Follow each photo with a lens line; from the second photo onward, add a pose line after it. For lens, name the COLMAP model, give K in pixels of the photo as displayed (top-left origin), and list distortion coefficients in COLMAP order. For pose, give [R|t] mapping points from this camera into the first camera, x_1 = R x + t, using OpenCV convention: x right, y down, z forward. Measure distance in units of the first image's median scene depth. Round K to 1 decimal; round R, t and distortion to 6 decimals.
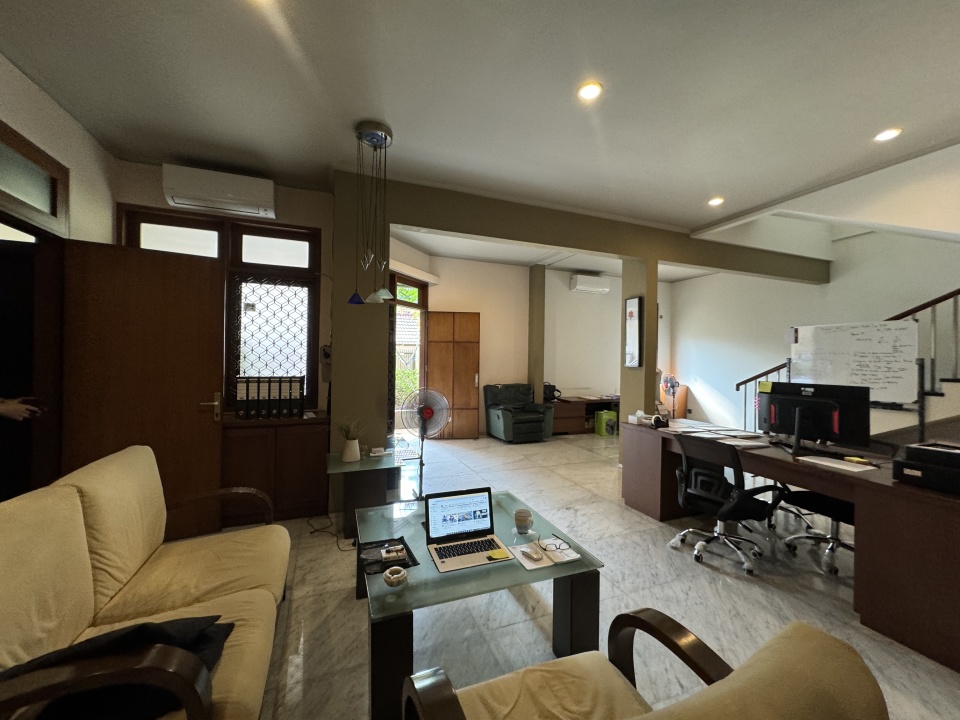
lens RADIAL K [[385.3, 0, 478.1], [0, 385.3, 358.5], [0, 0, 1]] dist [-0.002249, -0.000168]
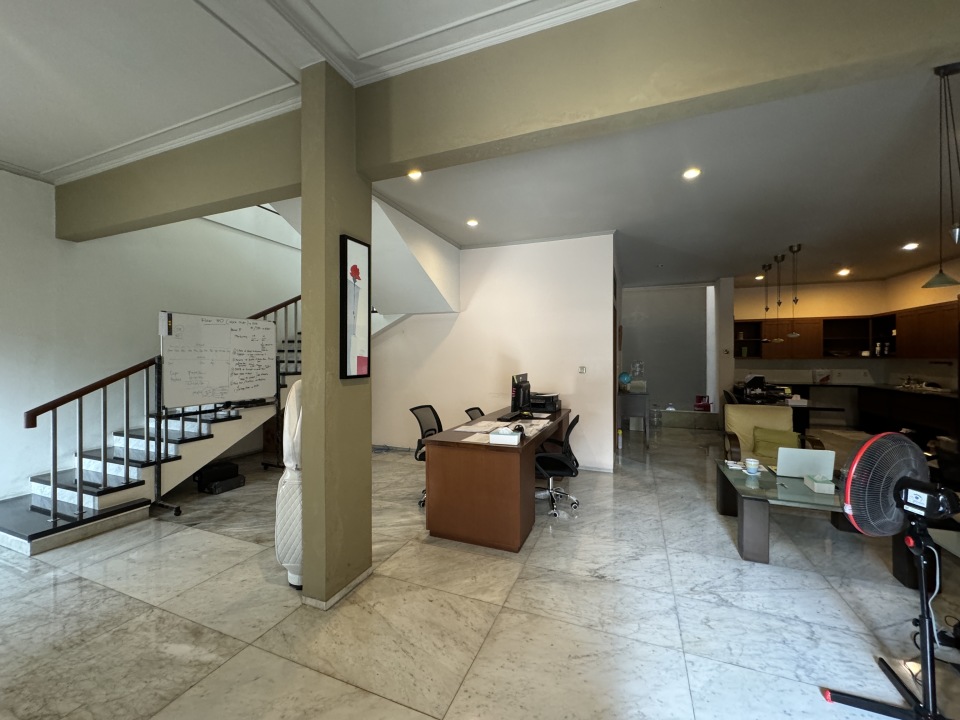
lens RADIAL K [[385.3, 0, 478.1], [0, 385.3, 358.5], [0, 0, 1]] dist [-0.002249, -0.000168]
pose [[-0.728859, -0.014112, 0.684518, -0.063304], [-0.005419, 0.999875, 0.014843, -0.013217], [-0.684642, 0.007109, -0.728845, 1.361596]]
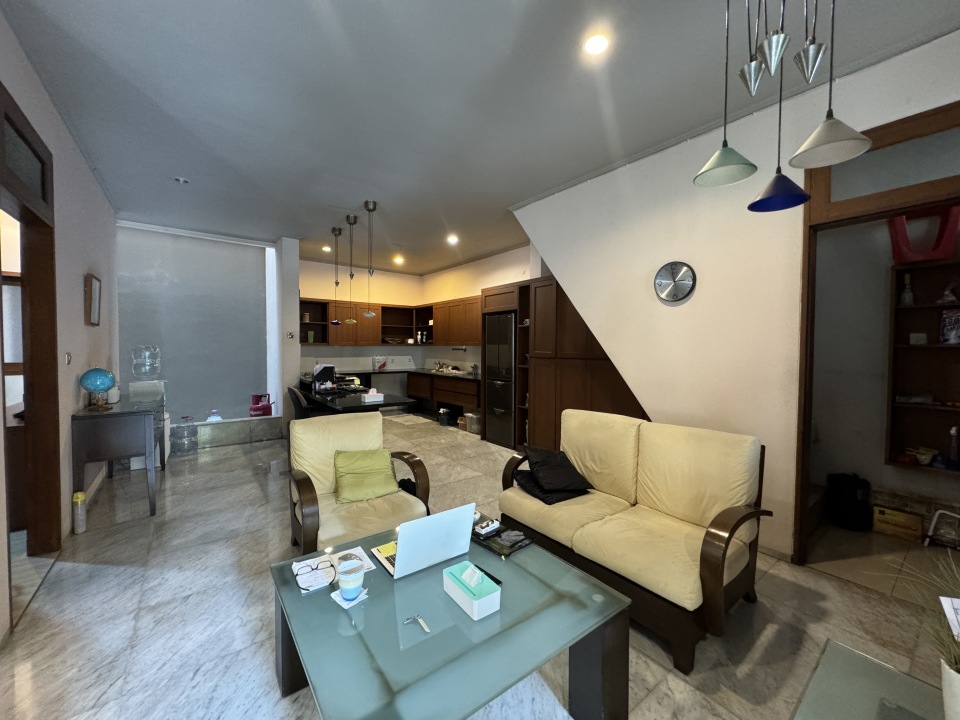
lens RADIAL K [[385.3, 0, 478.1], [0, 385.3, 358.5], [0, 0, 1]] dist [-0.002249, -0.000168]
pose [[-0.962730, -0.011093, -0.270237, 0.043256], [-0.019572, 0.999396, 0.028702, 0.004861], [0.269756, 0.032922, -0.962366, 0.797329]]
